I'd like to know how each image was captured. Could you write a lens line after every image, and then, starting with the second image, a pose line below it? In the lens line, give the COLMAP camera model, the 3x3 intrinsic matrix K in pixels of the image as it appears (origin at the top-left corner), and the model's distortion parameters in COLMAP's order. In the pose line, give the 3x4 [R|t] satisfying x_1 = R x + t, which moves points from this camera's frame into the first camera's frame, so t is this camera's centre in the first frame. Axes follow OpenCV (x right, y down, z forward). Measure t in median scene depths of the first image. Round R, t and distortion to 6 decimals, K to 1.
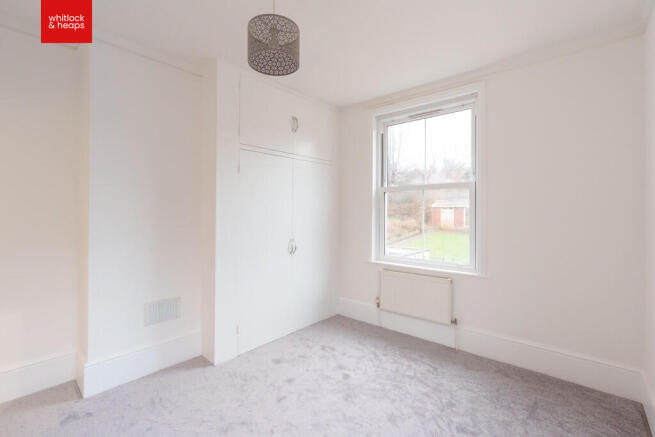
lens RADIAL K [[294.7, 0, 328.3], [0, 294.7, 213.2], [0, 0, 1]] dist [0.000904, 0.000173]
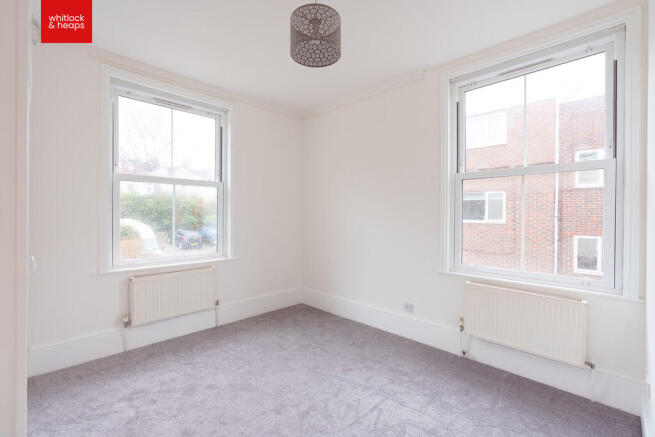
lens RADIAL K [[294.7, 0, 328.1], [0, 294.7, 218.1], [0, 0, 1]] dist [0.000904, 0.000173]
pose [[0.069998, -0.017154, 0.997400, -0.675296], [-0.006446, 0.999823, 0.017648, 0.014090], [-0.997526, -0.007664, 0.069875, 0.488895]]
